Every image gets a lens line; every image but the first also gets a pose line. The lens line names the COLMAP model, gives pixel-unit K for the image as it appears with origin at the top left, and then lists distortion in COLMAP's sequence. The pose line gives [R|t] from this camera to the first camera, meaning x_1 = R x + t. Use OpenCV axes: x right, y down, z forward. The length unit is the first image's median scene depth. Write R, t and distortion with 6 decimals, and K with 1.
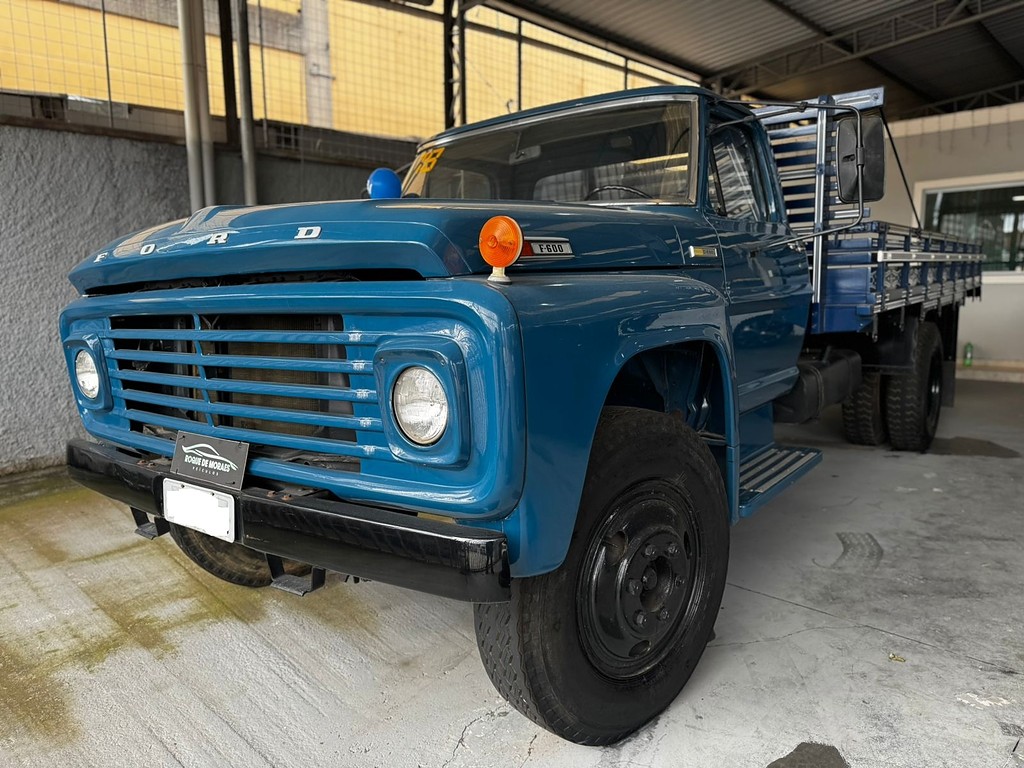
lens RADIAL K [[795.7, 0, 511.9], [0, 795.7, 393.8], [0, 0, 1]] dist [0.031414, -0.034280]
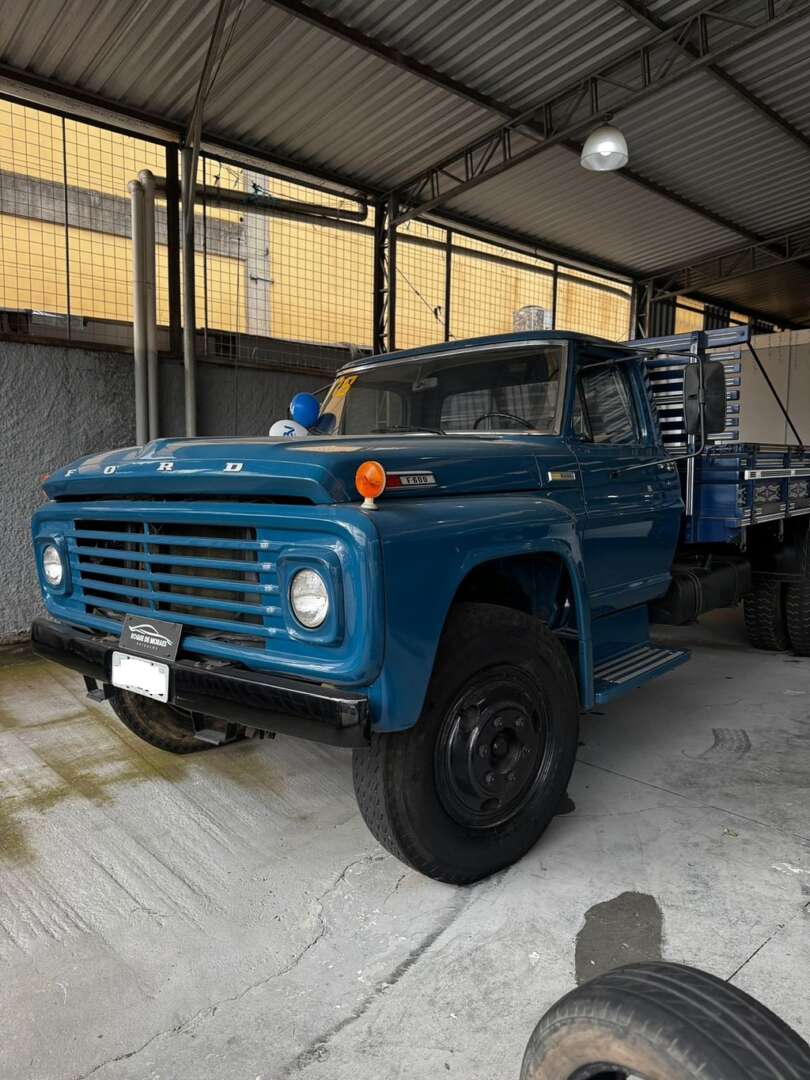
lens RADIAL K [[839.4, 0, 395.0], [0, 839.4, 539.0], [0, 0, 1]] dist [0.066871, -0.087893]
pose [[0.997383, 0.022985, -0.068546, 0.078573], [-0.026902, 0.998024, -0.056786, -0.005536], [0.067106, 0.058482, 0.996030, -0.258913]]
